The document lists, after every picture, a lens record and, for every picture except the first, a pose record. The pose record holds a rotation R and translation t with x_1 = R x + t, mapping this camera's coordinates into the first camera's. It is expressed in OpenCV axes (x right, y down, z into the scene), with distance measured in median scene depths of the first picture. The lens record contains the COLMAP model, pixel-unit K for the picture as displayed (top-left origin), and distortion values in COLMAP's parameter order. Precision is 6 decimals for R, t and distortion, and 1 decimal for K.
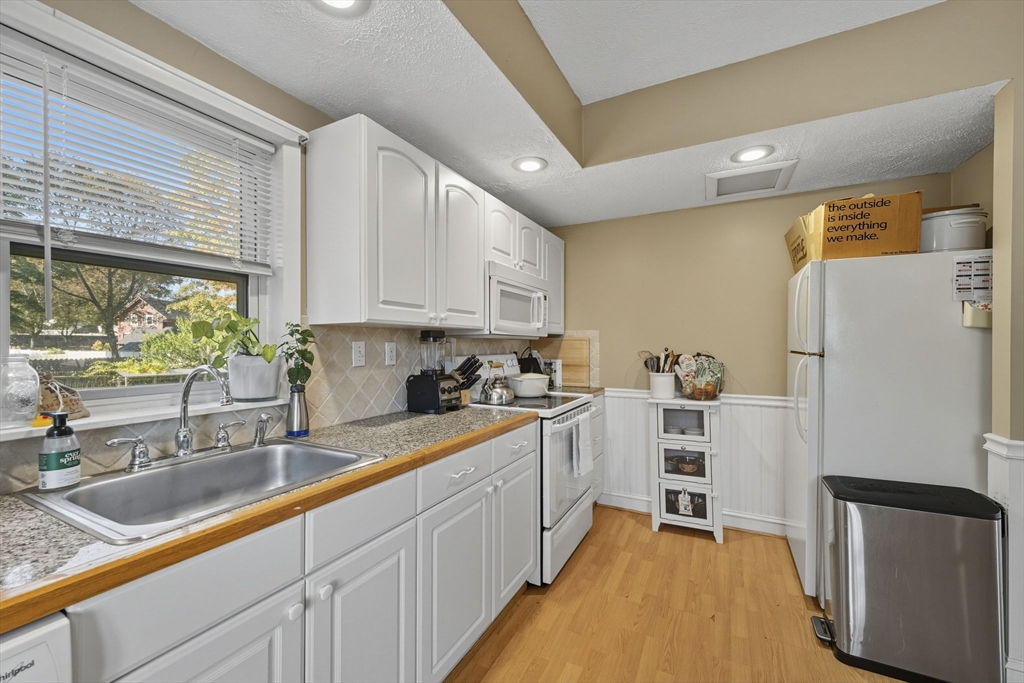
lens RADIAL K [[403.1, 0, 516.3], [0, 403.1, 346.1], [0, 0, 1]] dist [-0.000567, -0.000098]
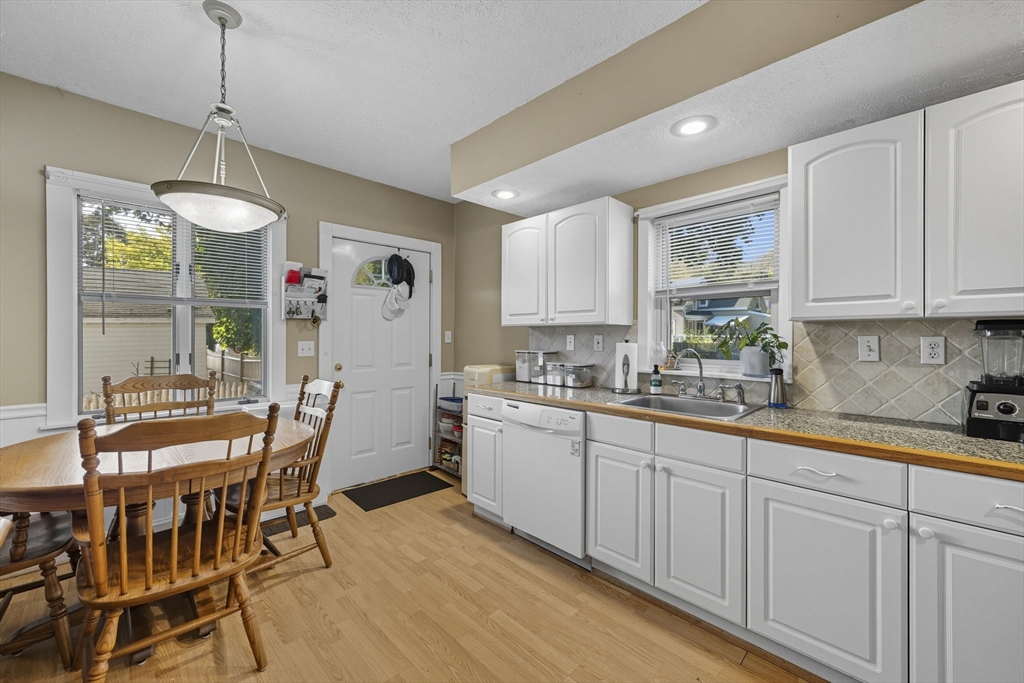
lens RADIAL K [[403.1, 0, 516.3], [0, 403.1, 346.1], [0, 0, 1]] dist [-0.000567, -0.000098]
pose [[-0.303161, 0.024048, -0.952636, 0.876942], [-0.005155, 0.999626, 0.026875, -0.009454], [0.952925, 0.013058, -0.302924, 0.518415]]
